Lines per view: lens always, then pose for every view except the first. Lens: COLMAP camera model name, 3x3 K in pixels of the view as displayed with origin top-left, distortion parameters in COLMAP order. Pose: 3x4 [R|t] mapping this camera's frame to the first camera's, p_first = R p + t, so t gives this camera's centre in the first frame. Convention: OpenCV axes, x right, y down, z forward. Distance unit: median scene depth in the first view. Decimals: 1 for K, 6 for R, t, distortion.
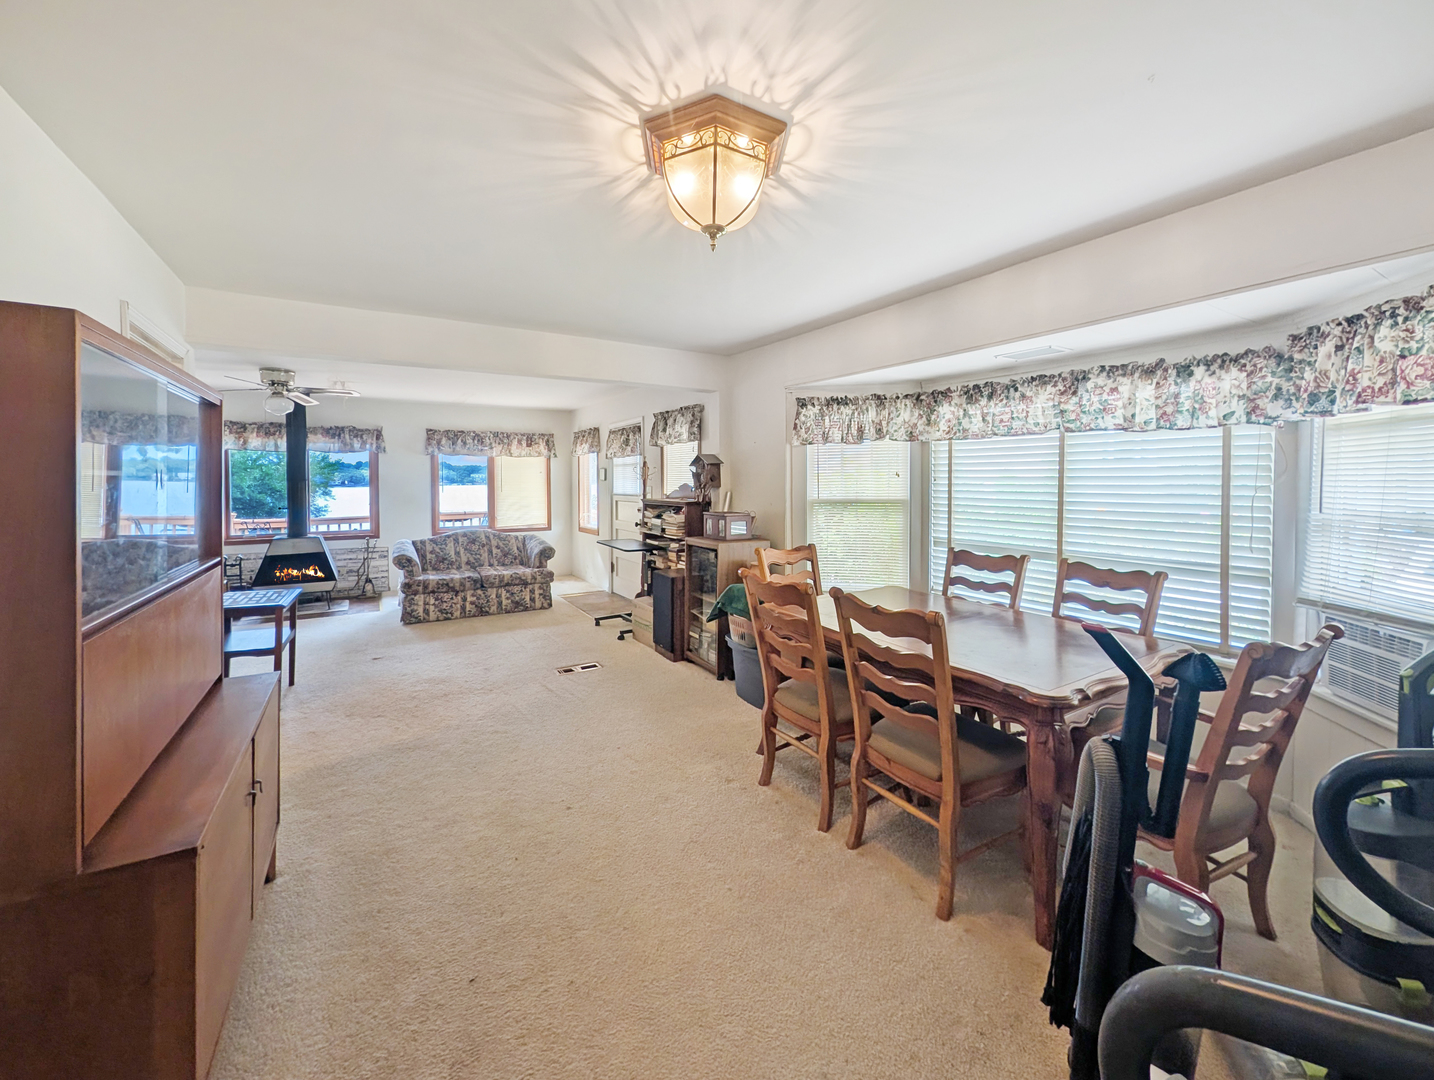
lens RADIAL K [[572.9, 0, 704.3], [0, 572.9, 541.4], [0, 0, 1]] dist [0.000345, -0.000248]
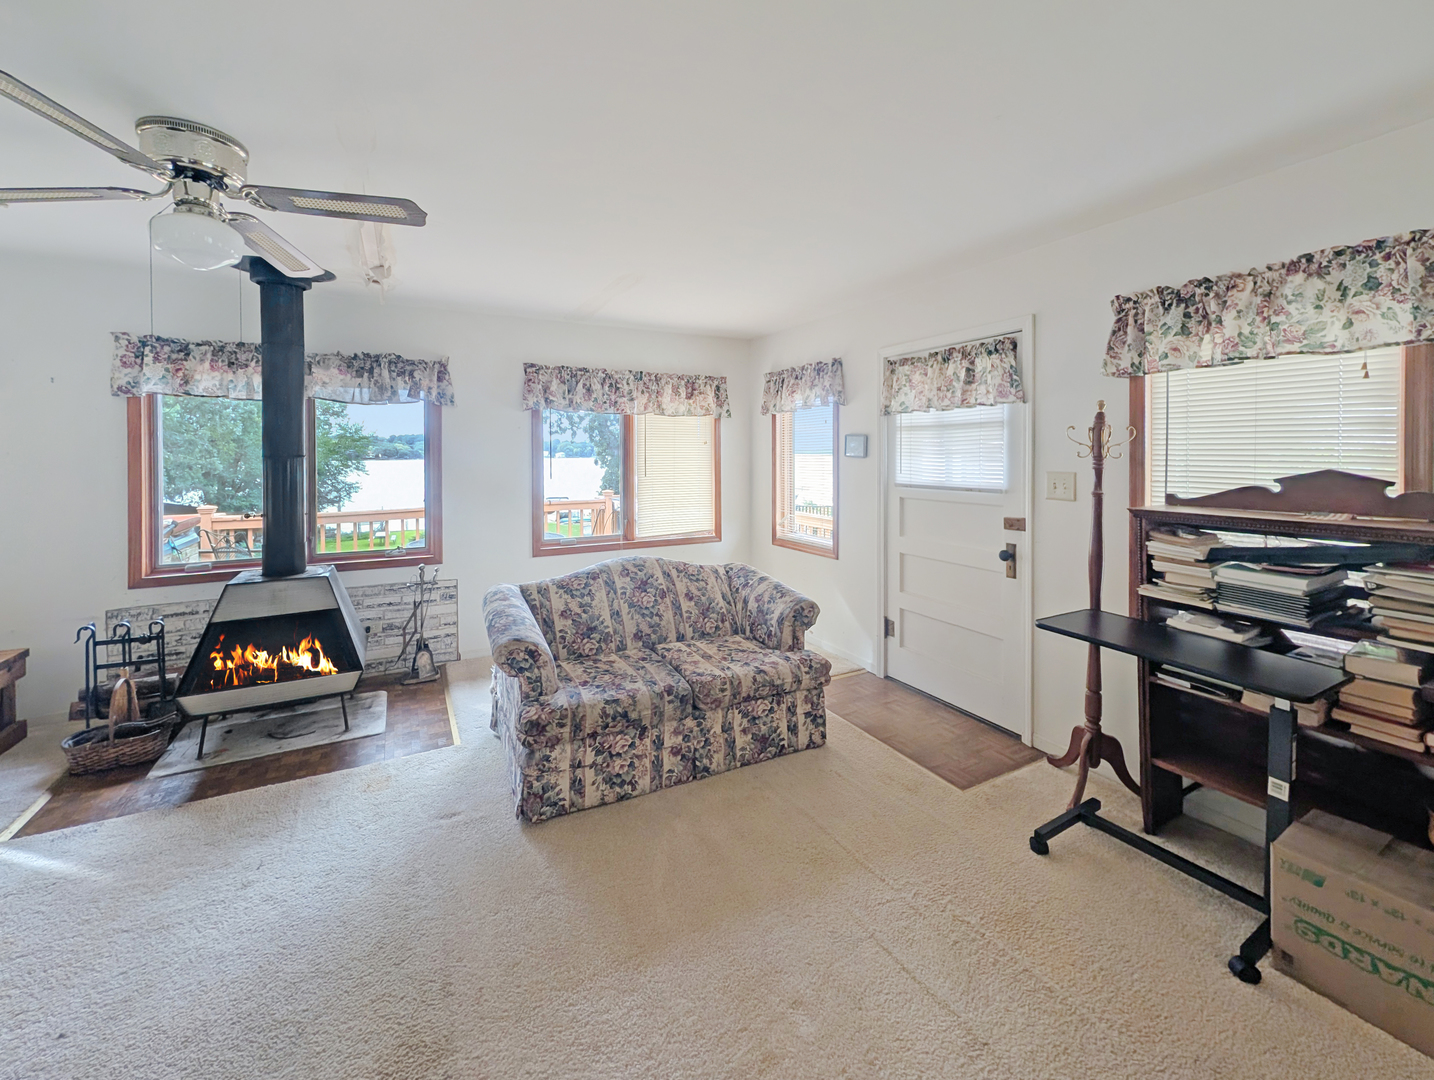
lens RADIAL K [[590.4, 0, 711.3], [0, 590.4, 516.8], [0, 0, 1]] dist [0.000933, -0.000053]
pose [[0.998896, 0.007372, -0.046385, -0.341529], [-0.007399, 0.999973, -0.000419, -0.060544], [0.046380, 0.000762, 0.998924, 0.540741]]
